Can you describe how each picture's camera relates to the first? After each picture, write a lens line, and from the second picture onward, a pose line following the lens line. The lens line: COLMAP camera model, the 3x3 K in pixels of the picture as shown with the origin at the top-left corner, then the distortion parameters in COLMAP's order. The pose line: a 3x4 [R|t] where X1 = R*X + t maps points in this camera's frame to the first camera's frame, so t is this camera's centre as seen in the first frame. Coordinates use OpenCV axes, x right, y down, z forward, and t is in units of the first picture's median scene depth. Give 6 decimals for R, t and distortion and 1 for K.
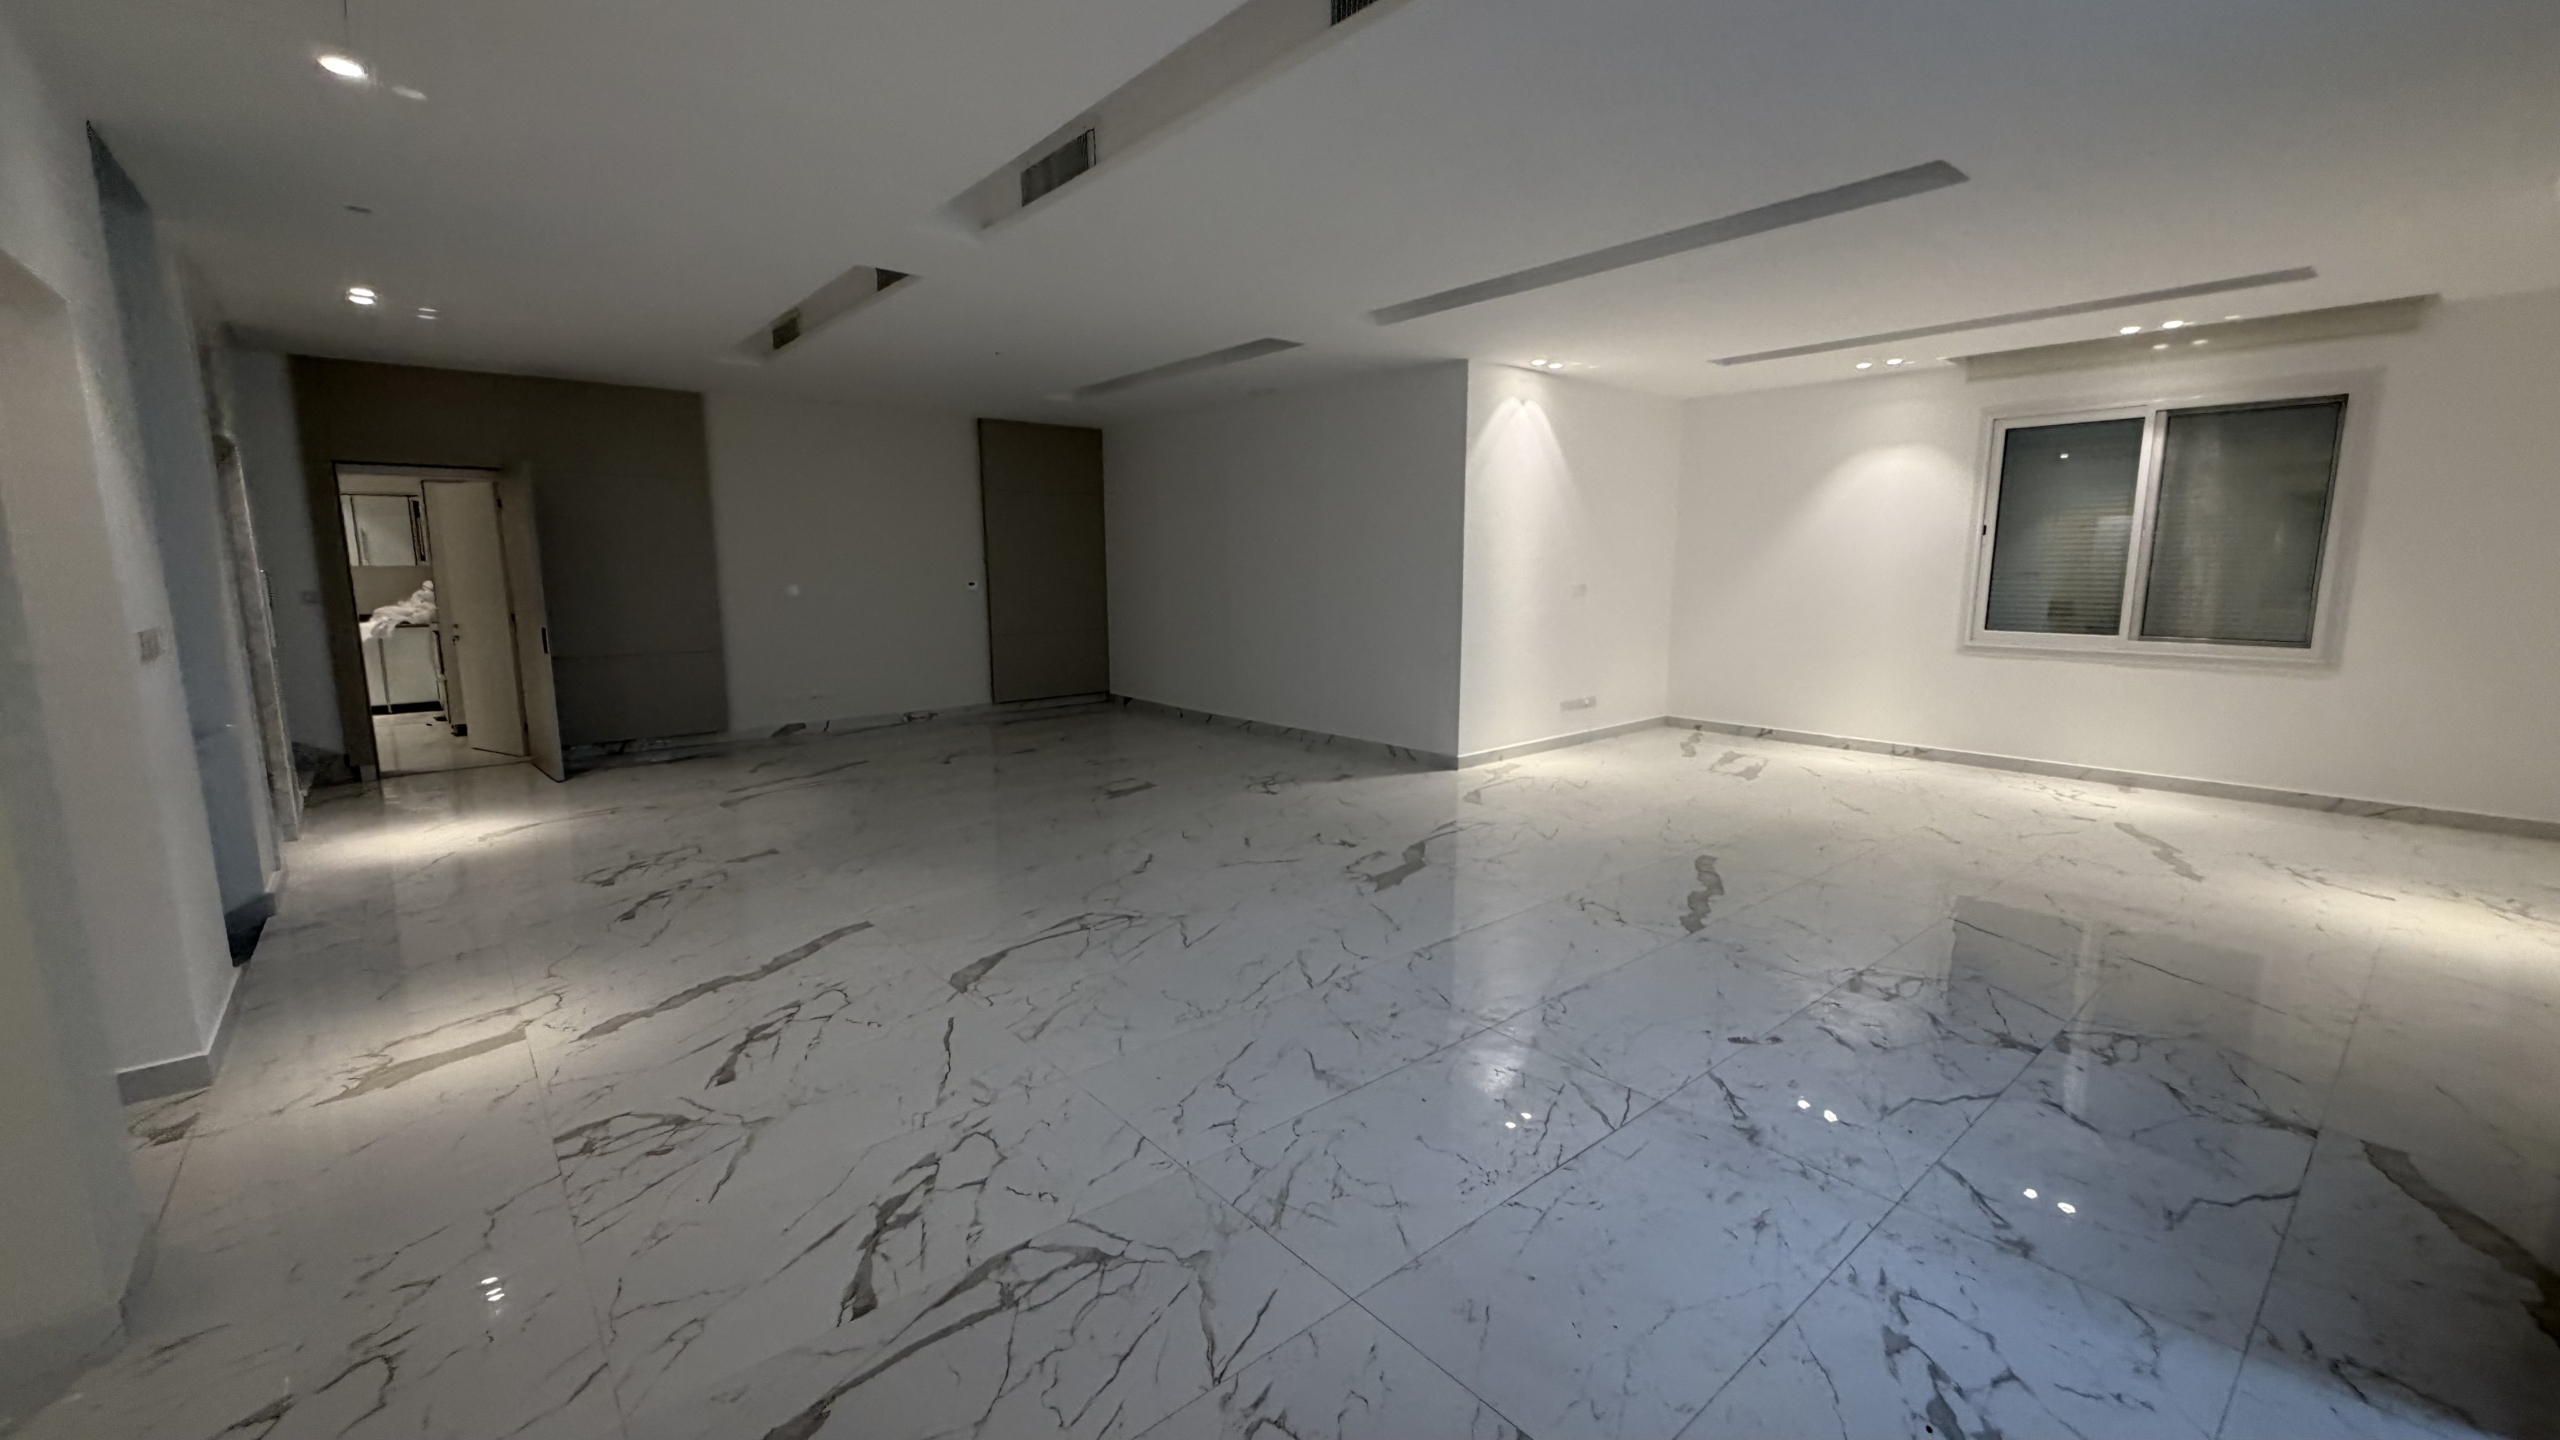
lens RADIAL K [[1022.1, 0, 1280.0], [0, 1022.1, 720.0], [0, 0, 1]] dist [0.001042, 0.000060]
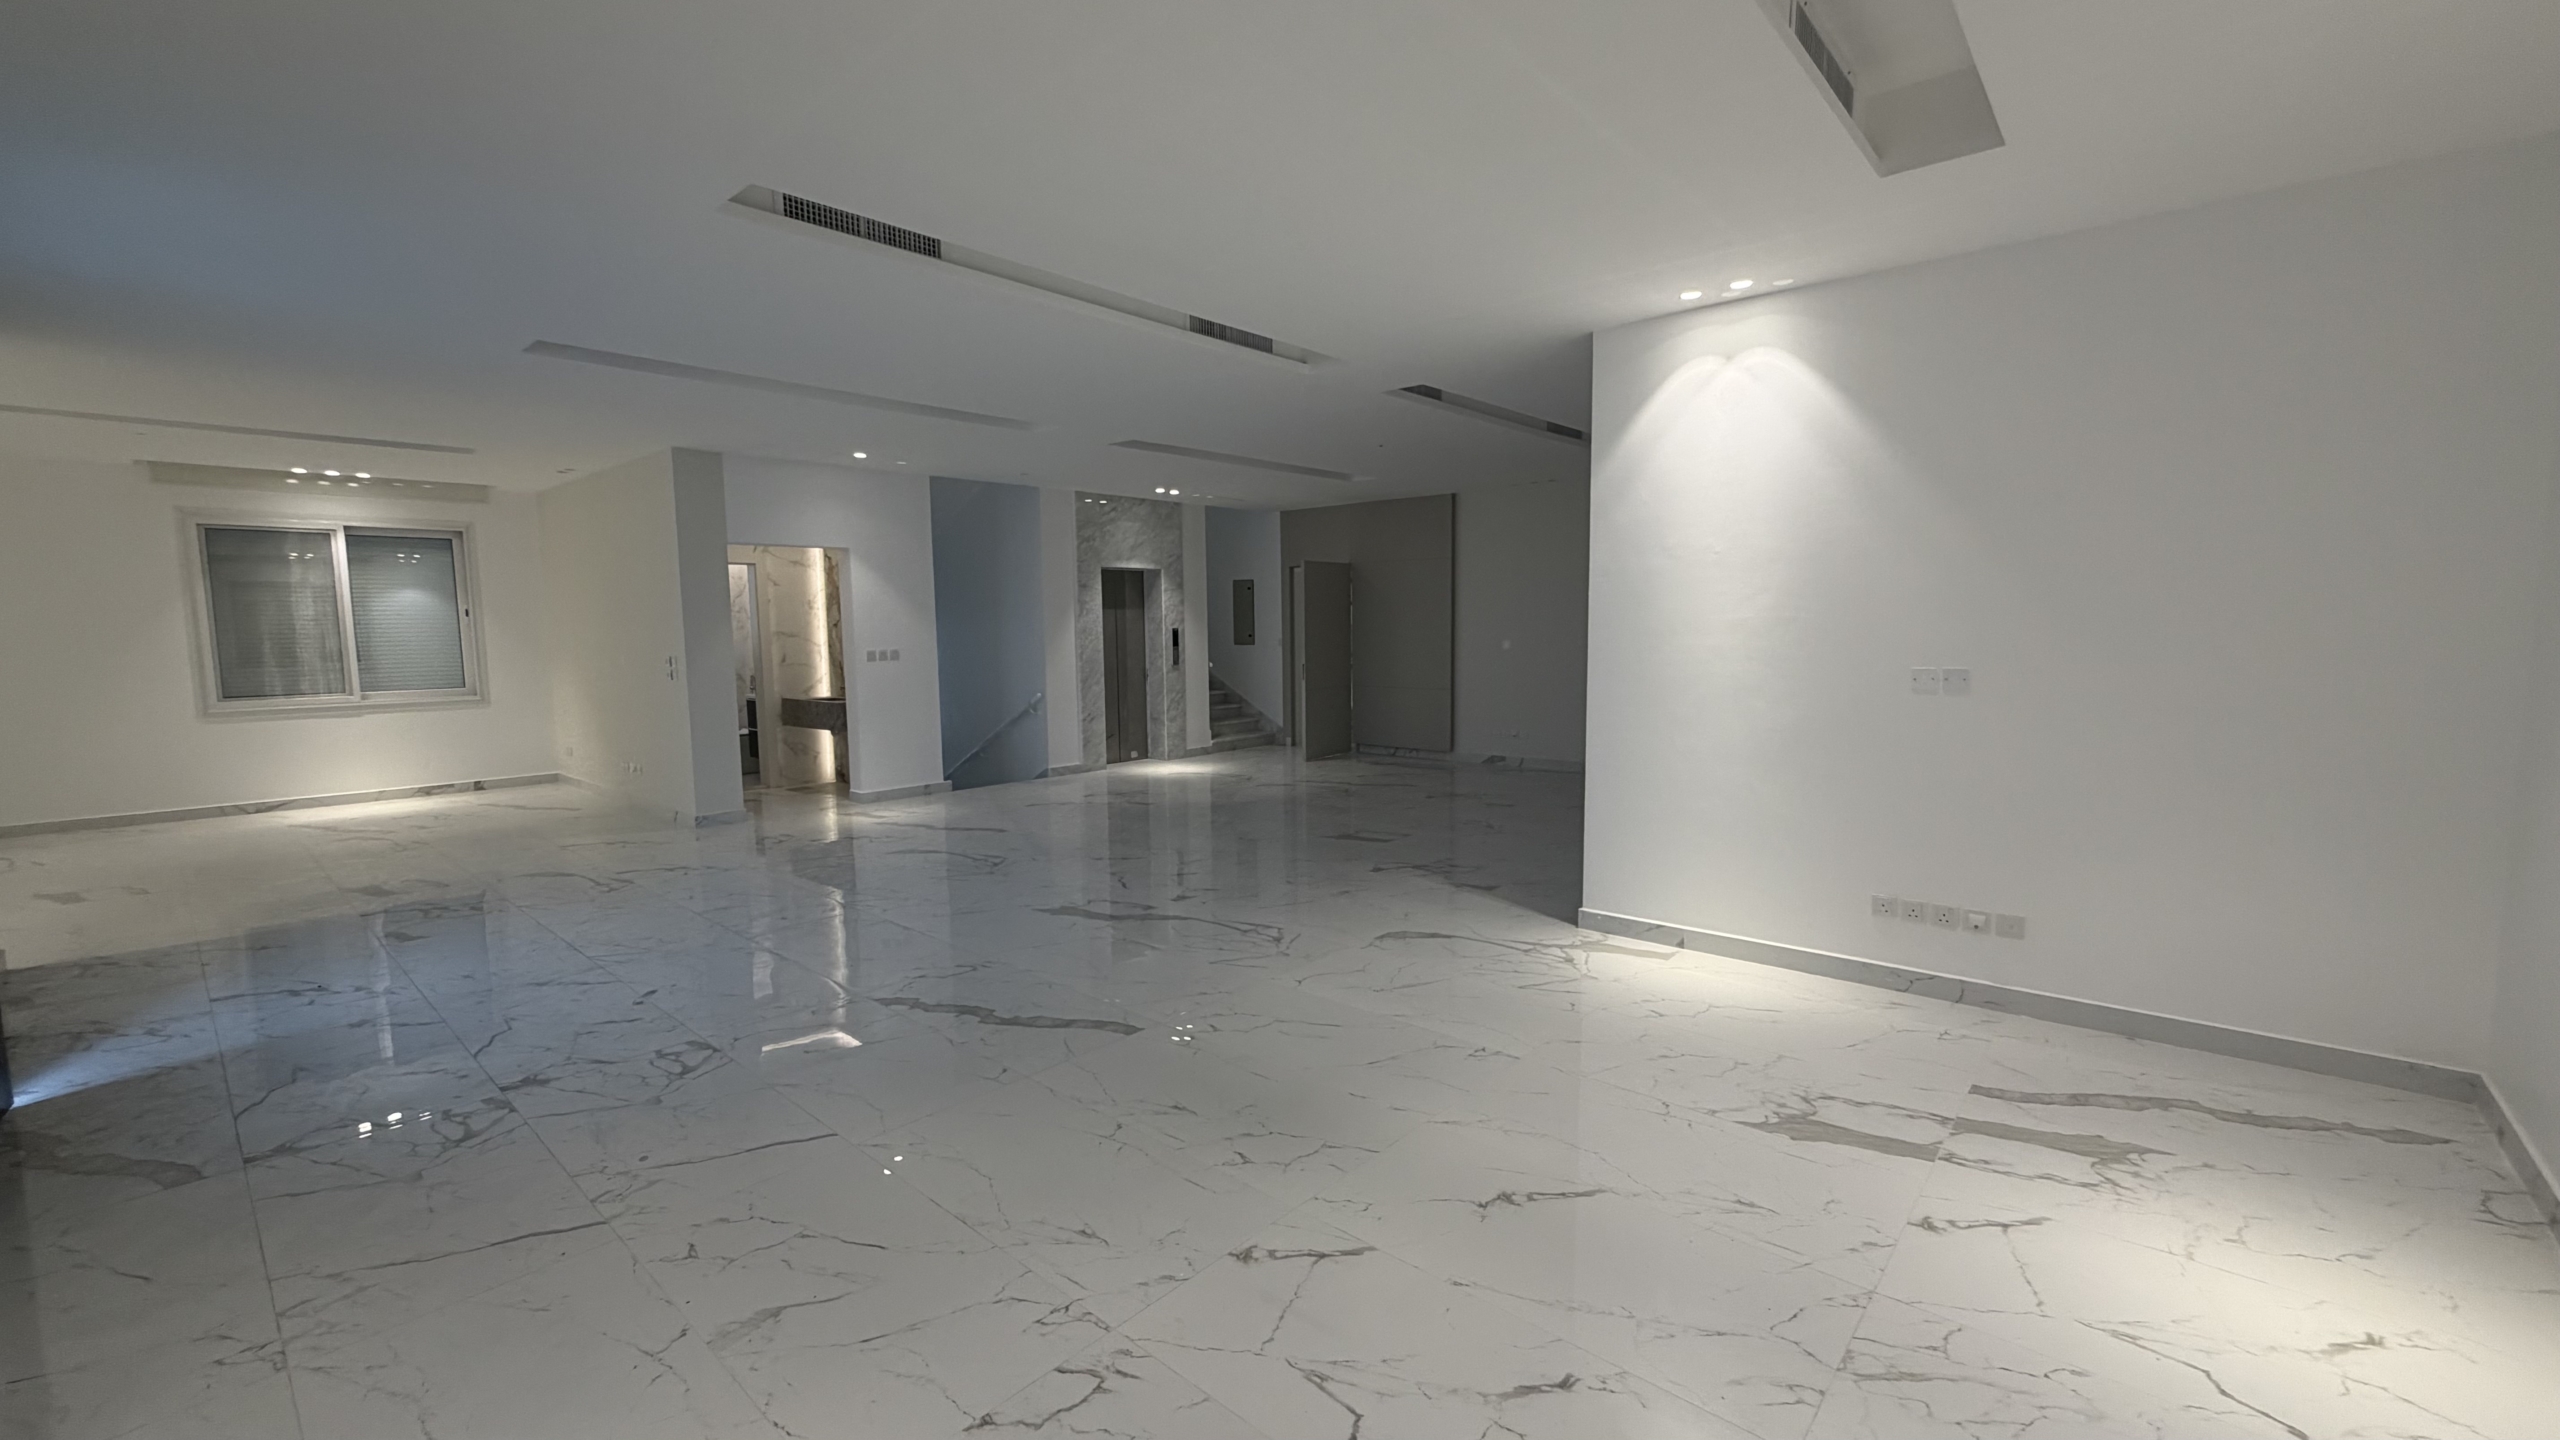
lens RADIAL K [[1022.1, 0, 1280.0], [0, 1022.1, 720.0], [0, 0, 1]] dist [0.001042, 0.000060]
pose [[0.138051, 0.095099, -0.985849, 0.946223], [-0.140685, 0.987169, 0.075526, -0.130370], [0.980382, 0.128268, 0.149659, 0.800236]]
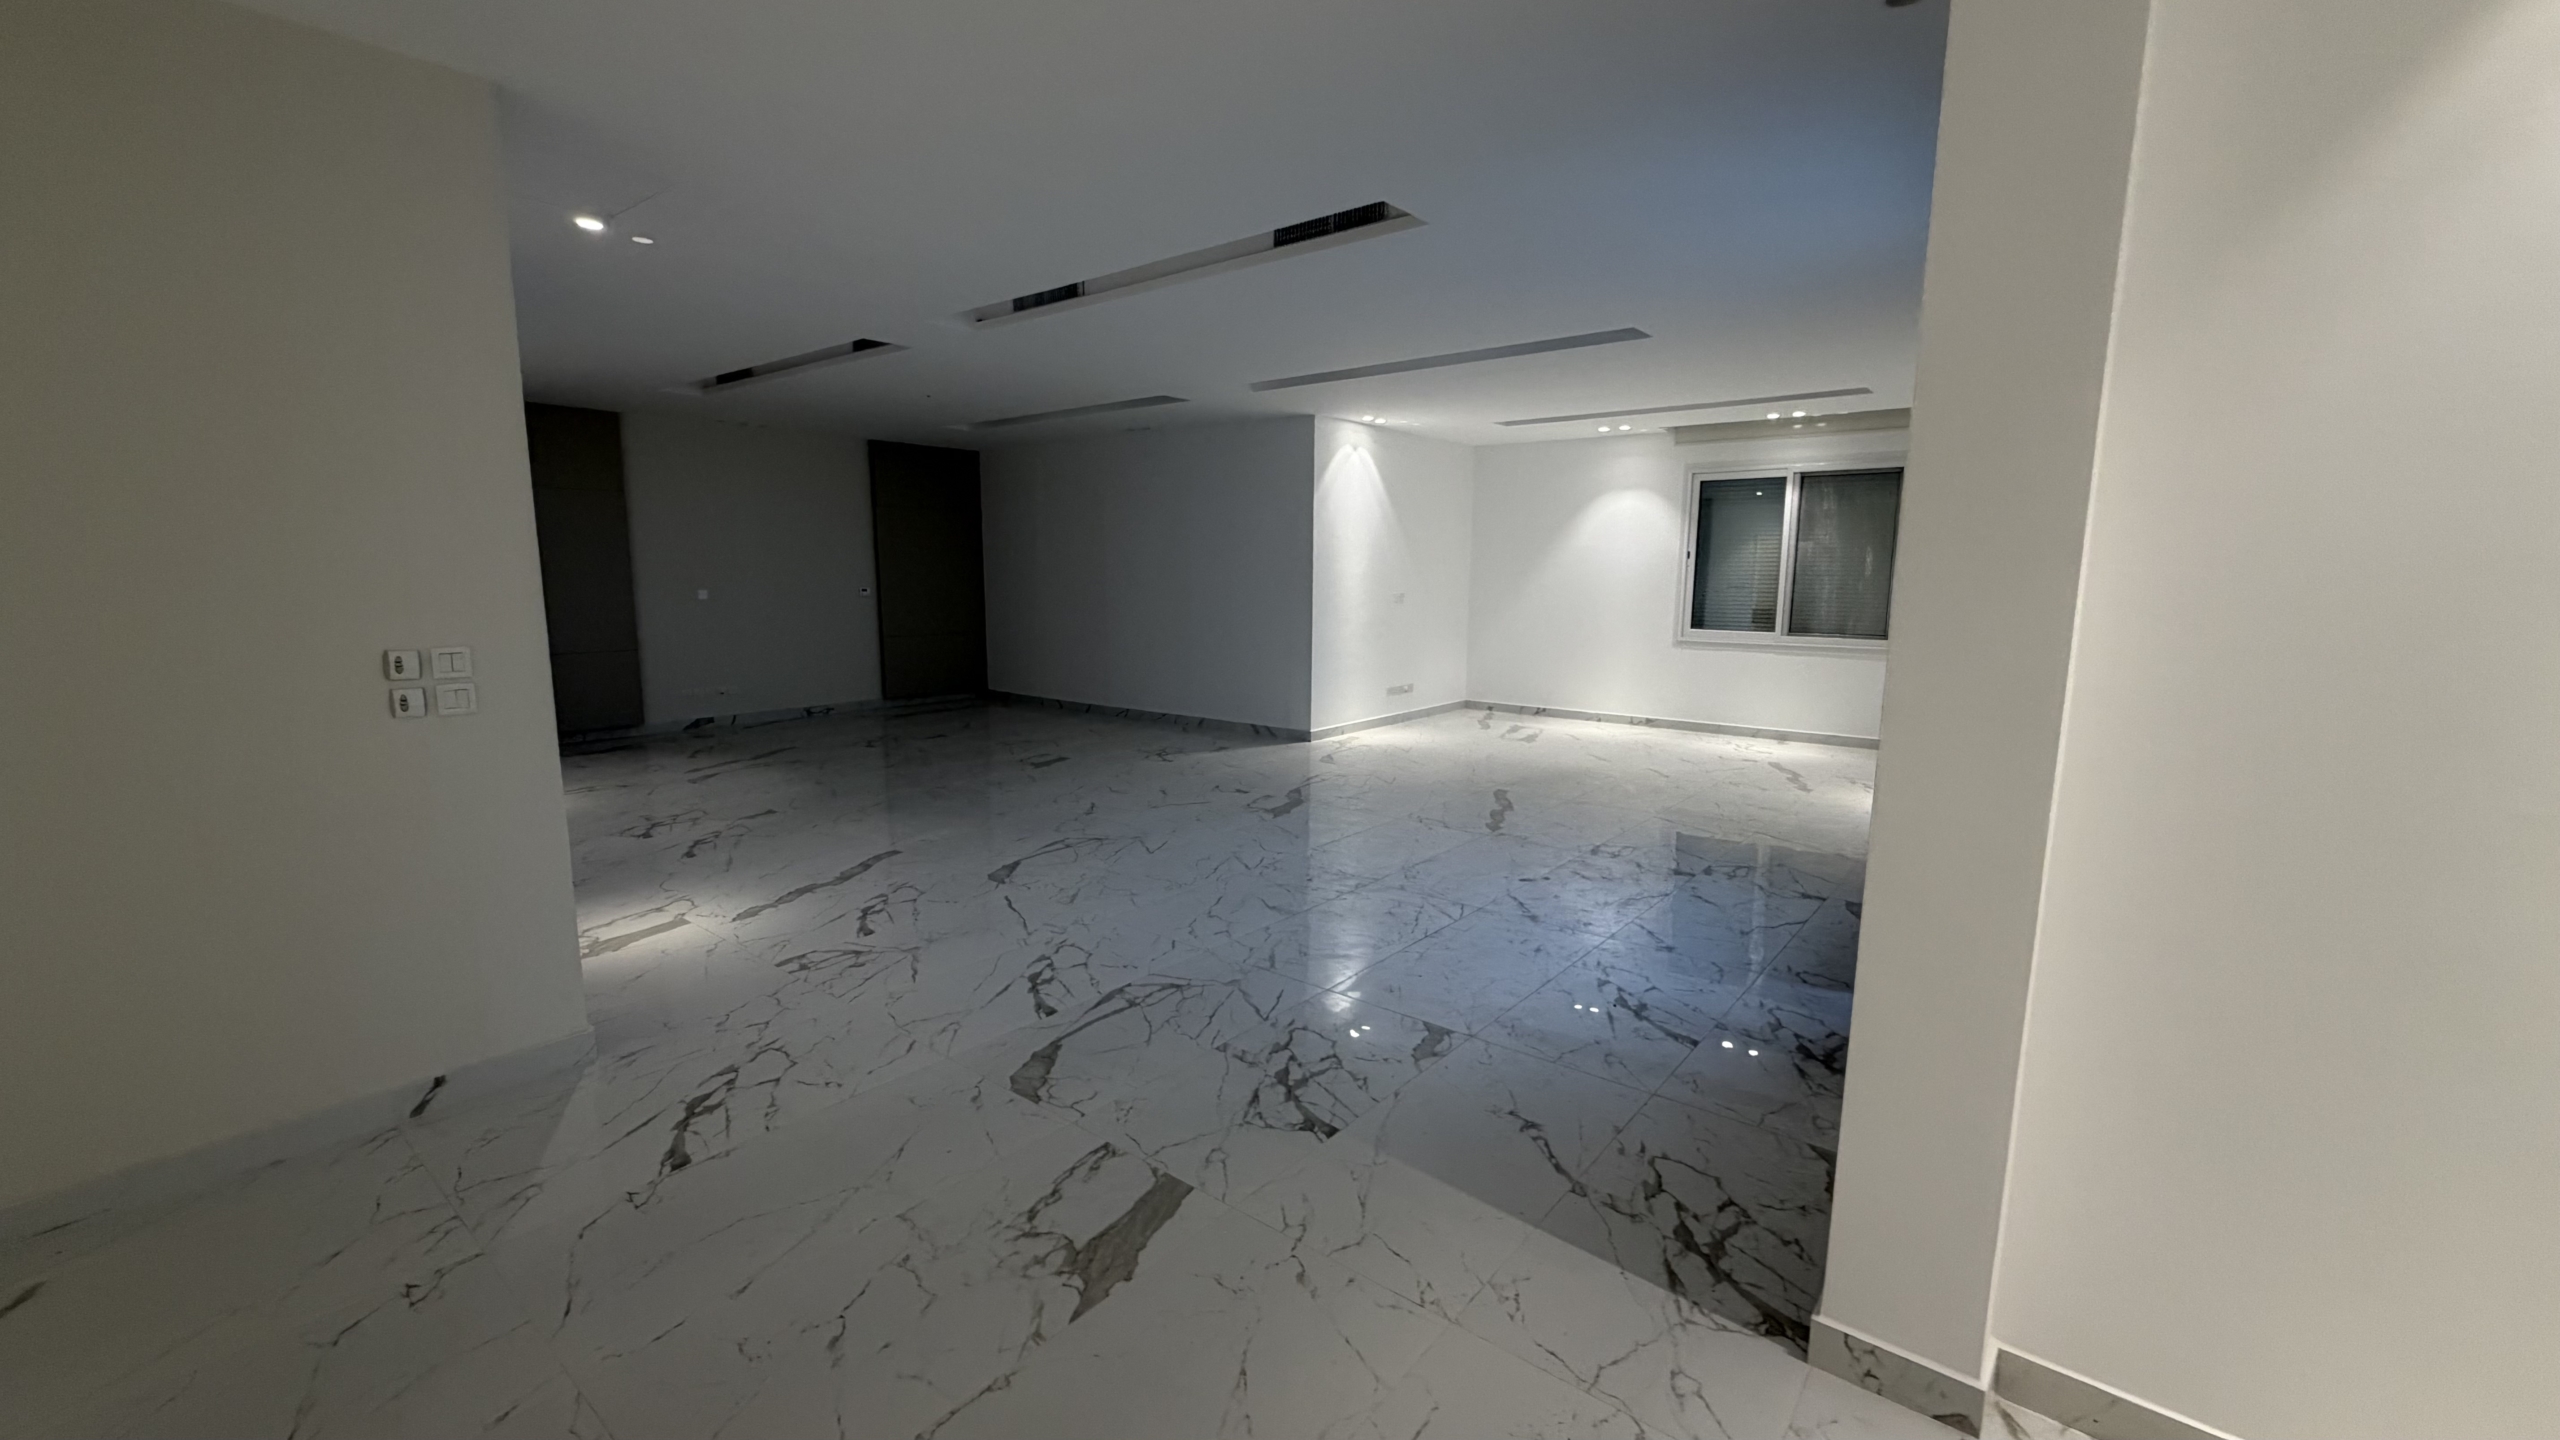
lens RADIAL K [[1022.1, 0, 1280.0], [0, 1022.1, 720.0], [0, 0, 1]] dist [0.001042, 0.000060]
pose [[0.981785, -0.017803, 0.189157, -0.114731], [0.019230, 0.999799, -0.005710, 0.033875], [-0.189018, 0.009244, 0.981930, -0.254141]]
